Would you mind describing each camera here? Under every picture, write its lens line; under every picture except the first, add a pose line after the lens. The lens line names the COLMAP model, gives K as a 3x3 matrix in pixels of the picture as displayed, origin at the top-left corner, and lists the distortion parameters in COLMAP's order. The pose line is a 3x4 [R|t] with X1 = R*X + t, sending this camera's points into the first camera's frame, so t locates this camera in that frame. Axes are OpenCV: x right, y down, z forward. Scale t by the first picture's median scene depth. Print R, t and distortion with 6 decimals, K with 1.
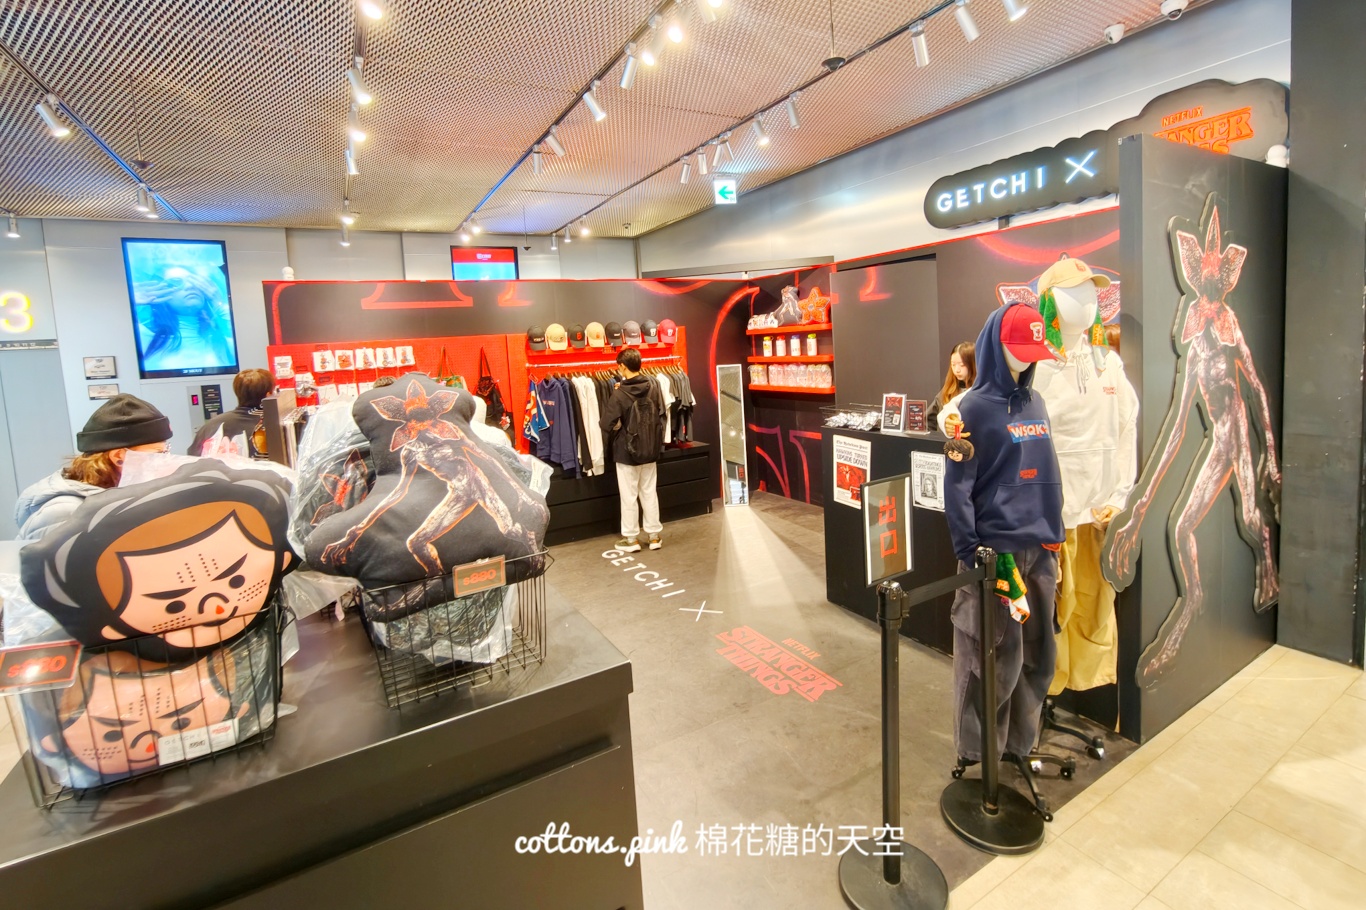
lens RADIAL K [[600.8, 0, 683.0], [0, 600.8, 455.0], [0, 0, 1]] dist [0.000152, 0.000034]
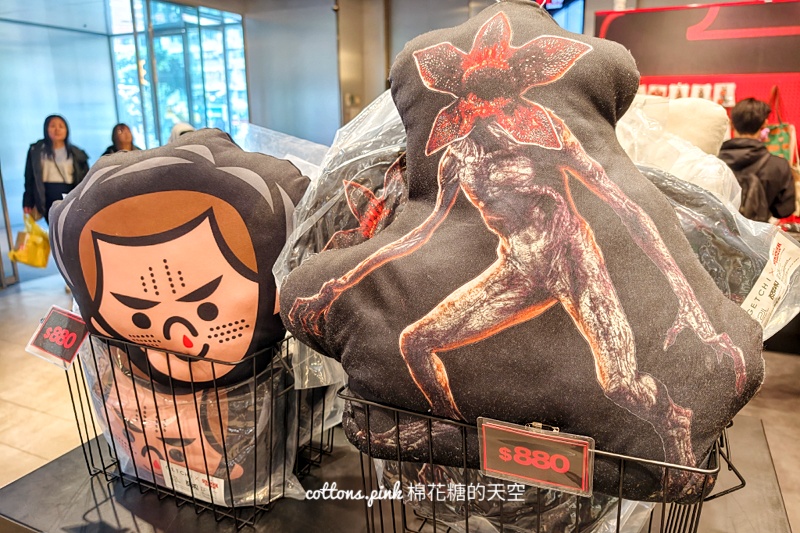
lens RADIAL K [[582.9, 0, 402.9], [0, 582.9, 257.4], [0, 0, 1]] dist [0.058910, -0.115290]
pose [[0.574864, 0.237799, -0.782932, -0.088262], [-0.174425, 0.970460, 0.166685, -0.001185], [0.799442, 0.040742, 0.599361, 0.684745]]
